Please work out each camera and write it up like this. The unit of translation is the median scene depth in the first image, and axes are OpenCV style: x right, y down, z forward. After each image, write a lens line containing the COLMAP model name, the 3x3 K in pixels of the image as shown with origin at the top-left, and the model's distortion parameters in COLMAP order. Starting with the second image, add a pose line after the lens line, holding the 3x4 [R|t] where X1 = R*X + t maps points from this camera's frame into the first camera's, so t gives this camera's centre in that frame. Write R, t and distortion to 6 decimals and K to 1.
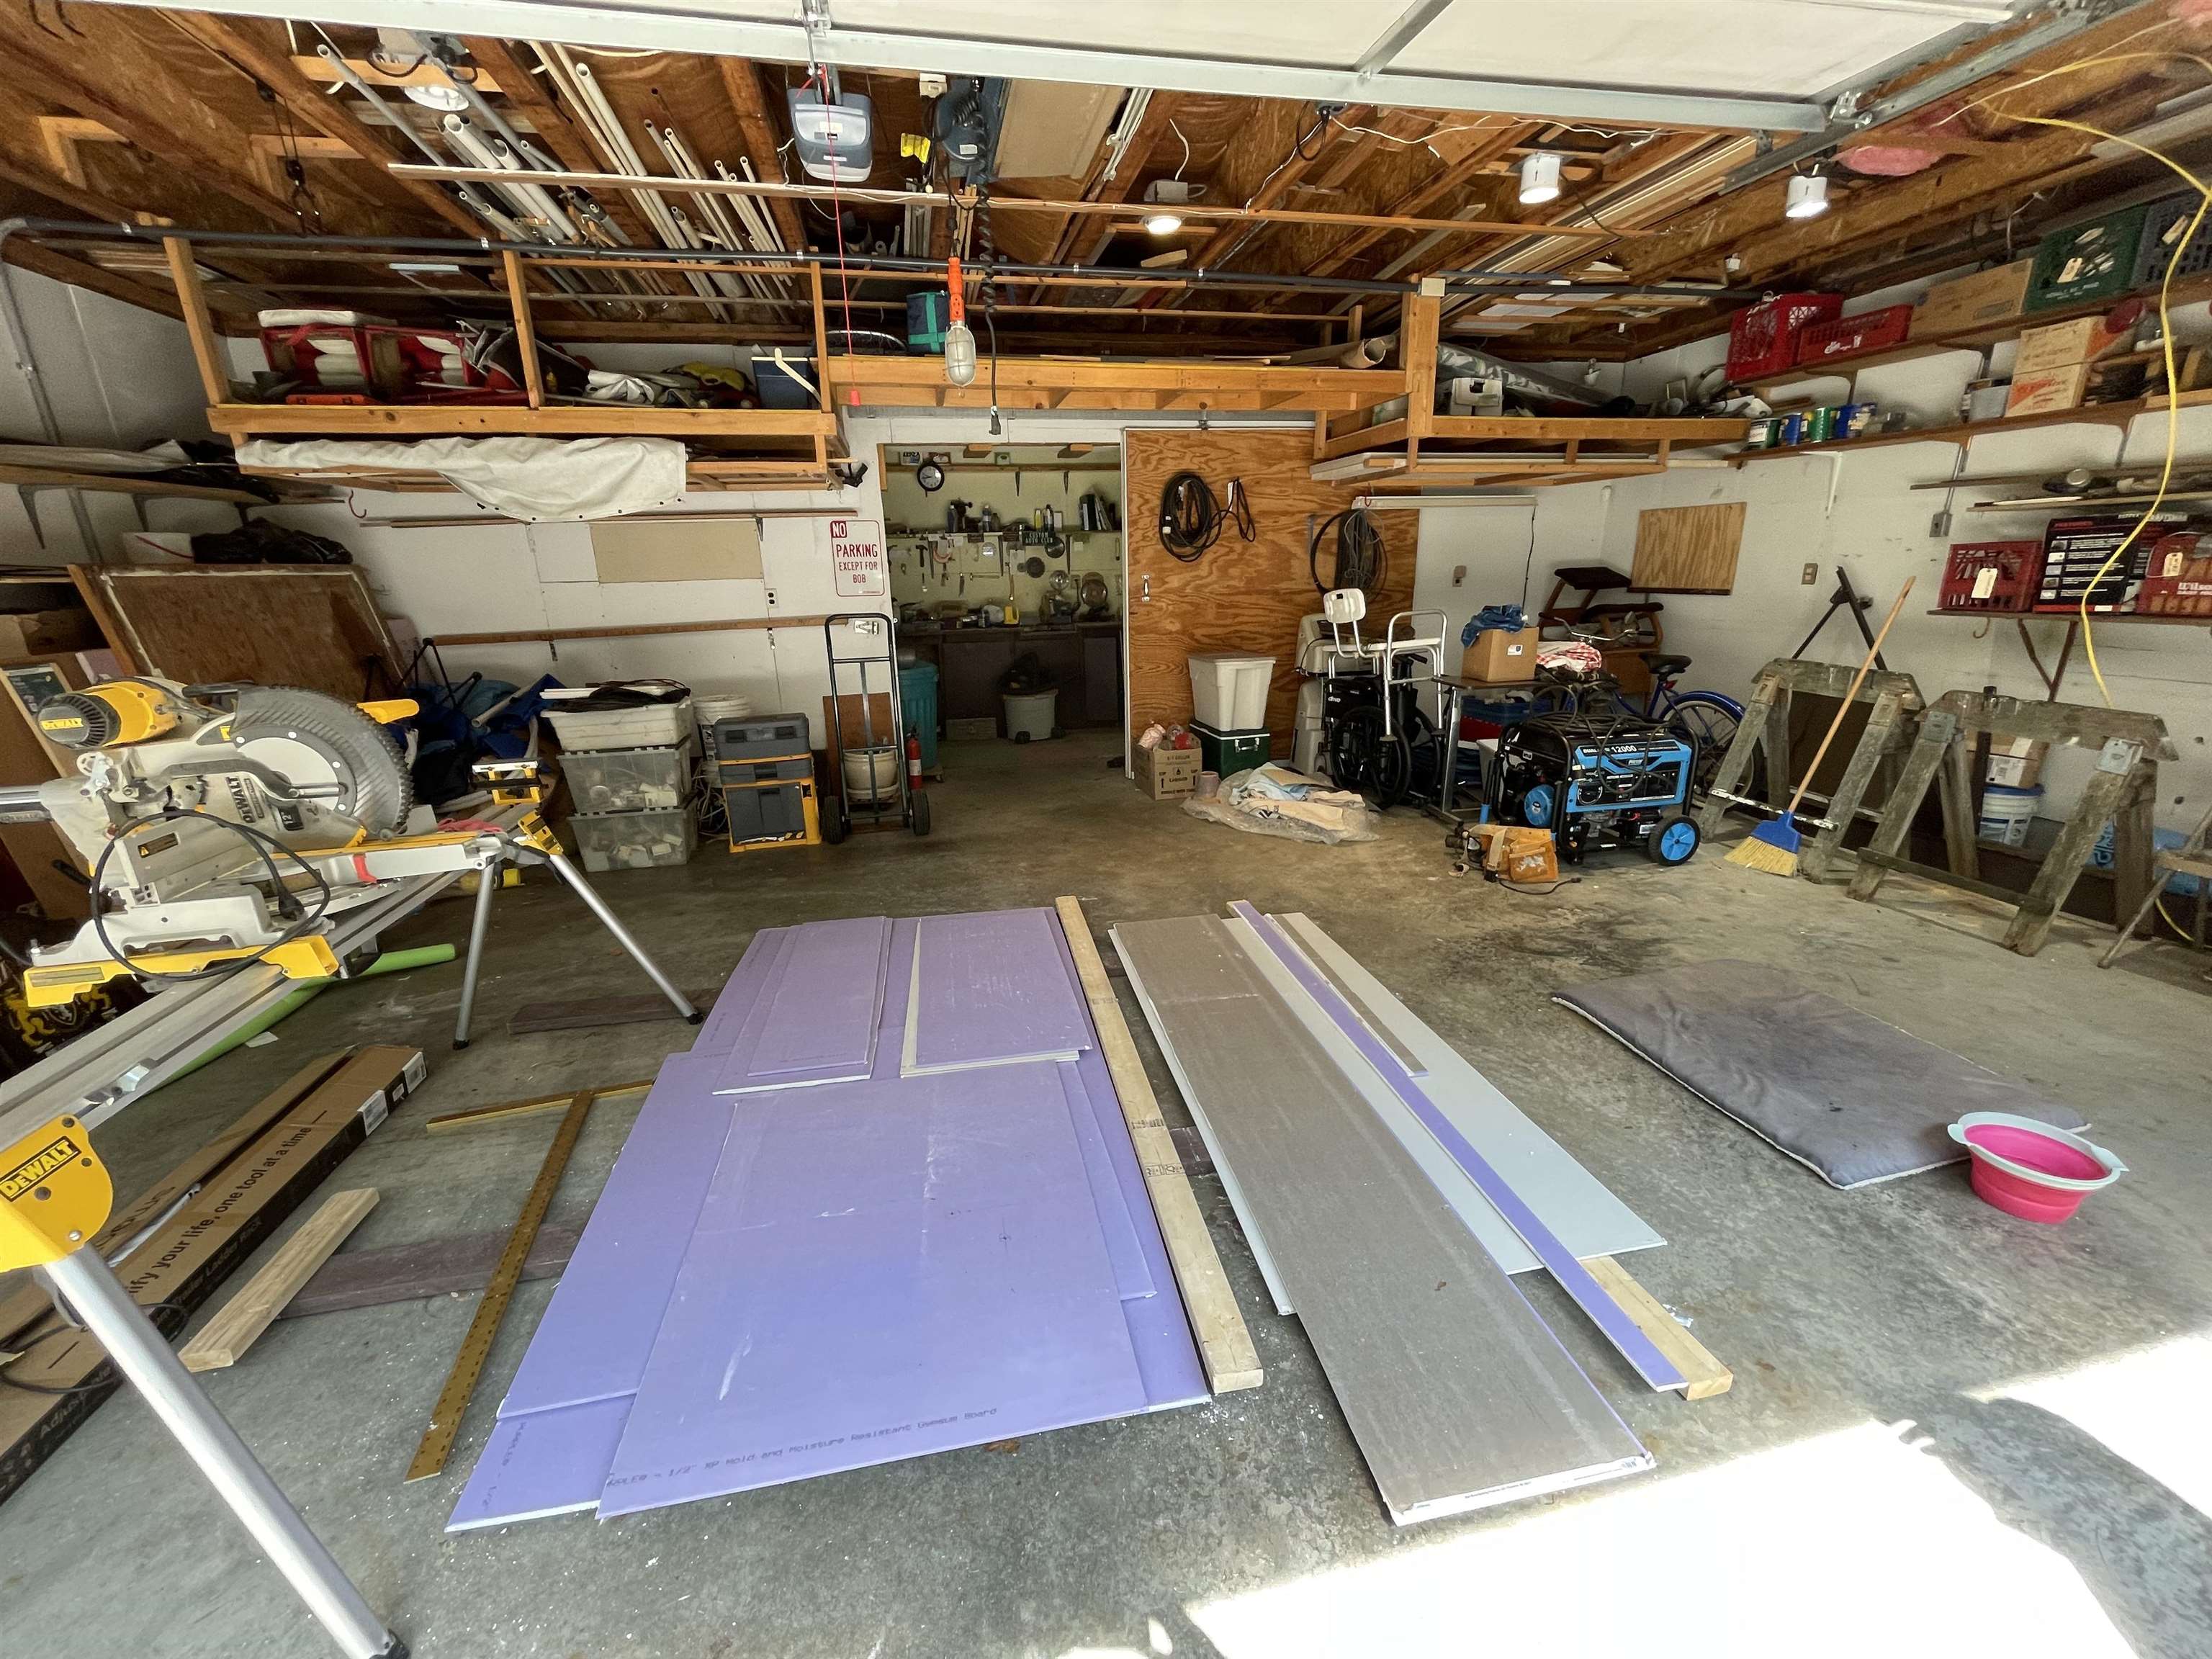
lens RADIAL K [[891.4, 0, 1114.3], [0, 891.4, 827.9], [0, 0, 1]] dist [-0.002017, -0.000236]
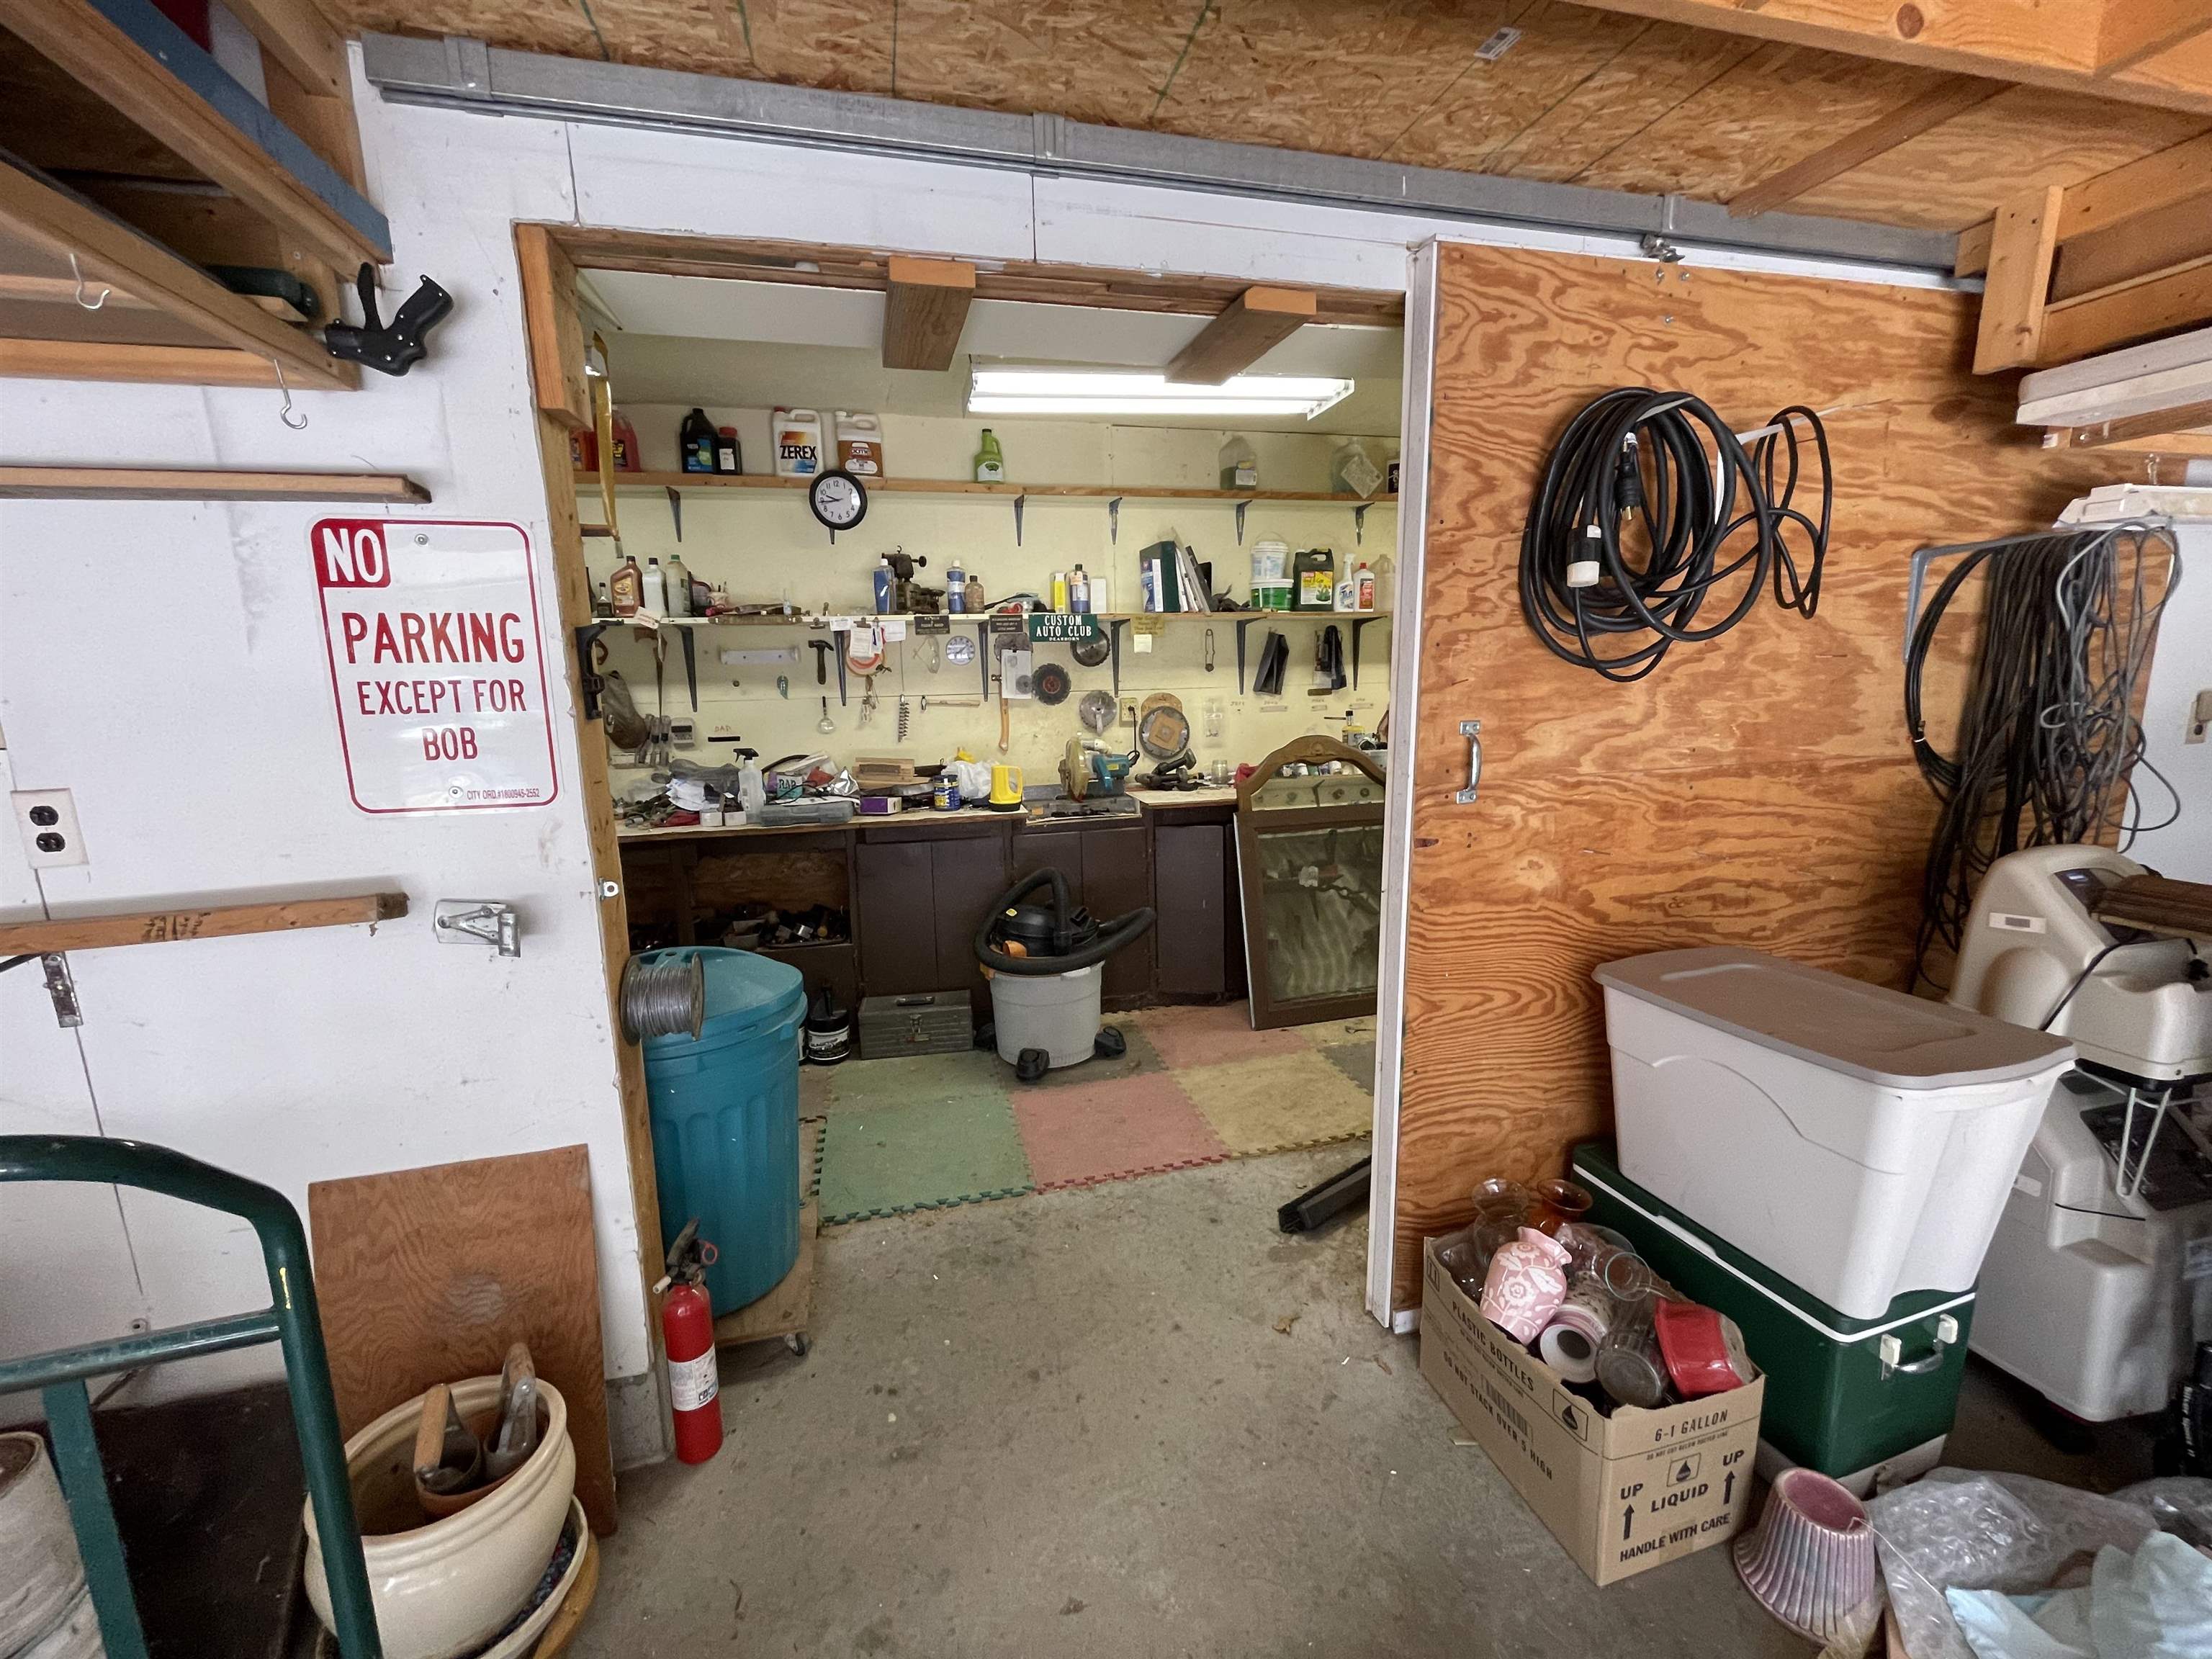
lens RADIAL K [[891.4, 0, 1104.7], [0, 891.4, 827.6], [0, 0, 1]] dist [-0.002017, -0.000236]
pose [[0.999687, -0.002461, 0.024901, -0.095462], [0.005303, 0.993384, -0.114720, -0.206089], [-0.024454, 0.114816, 0.993086, 0.679524]]
